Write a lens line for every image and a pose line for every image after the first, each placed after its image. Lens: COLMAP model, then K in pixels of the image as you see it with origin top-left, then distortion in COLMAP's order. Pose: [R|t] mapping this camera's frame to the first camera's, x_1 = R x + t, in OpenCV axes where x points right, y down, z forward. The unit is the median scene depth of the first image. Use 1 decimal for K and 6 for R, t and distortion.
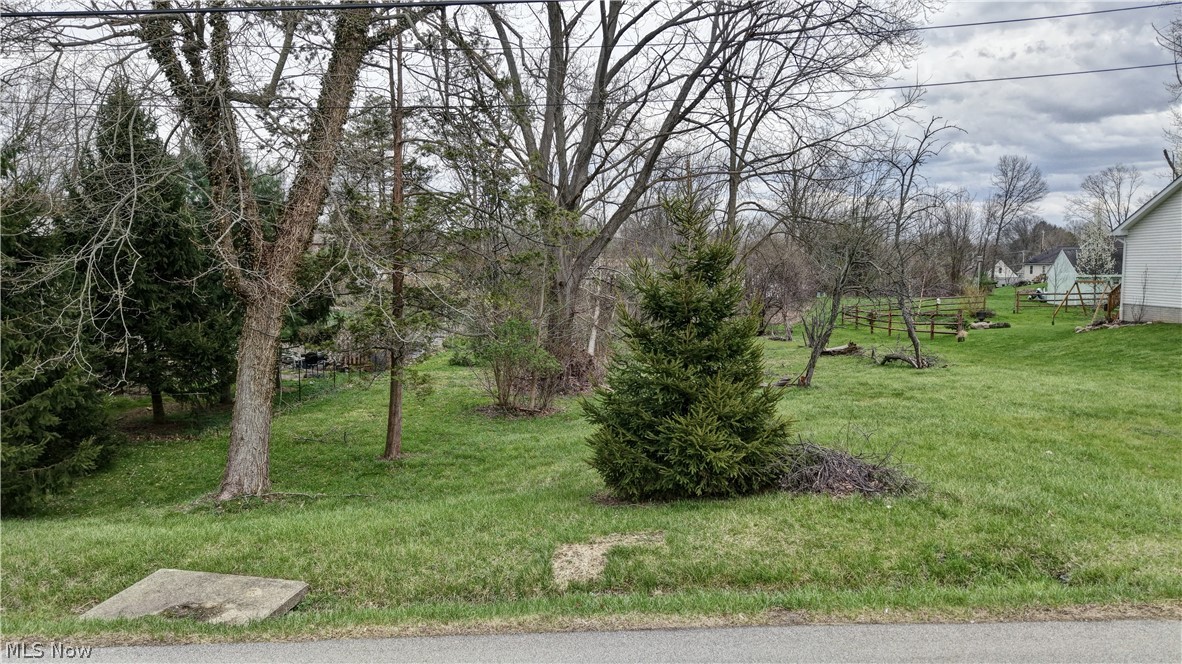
lens RADIAL K [[815.5, 0, 596.7], [0, 815.5, 333.5], [0, 0, 1]] dist [0.007682, -0.005018]
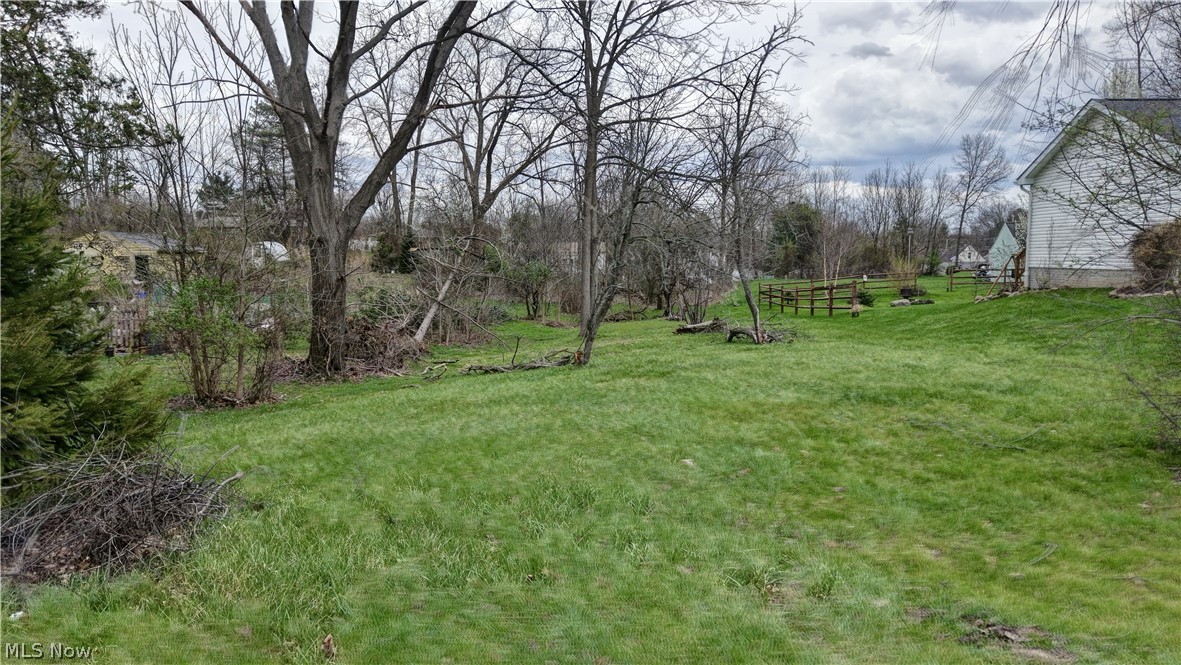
lens RADIAL K [[814.8, 0, 588.6], [0, 814.8, 328.1], [0, 0, 1]] dist [0.007682, -0.005018]
pose [[0.999971, -0.001959, 0.007396, 0.148341], [0.001924, 0.999987, 0.004773, 0.015211], [-0.007405, -0.004758, 0.999961, 0.139017]]
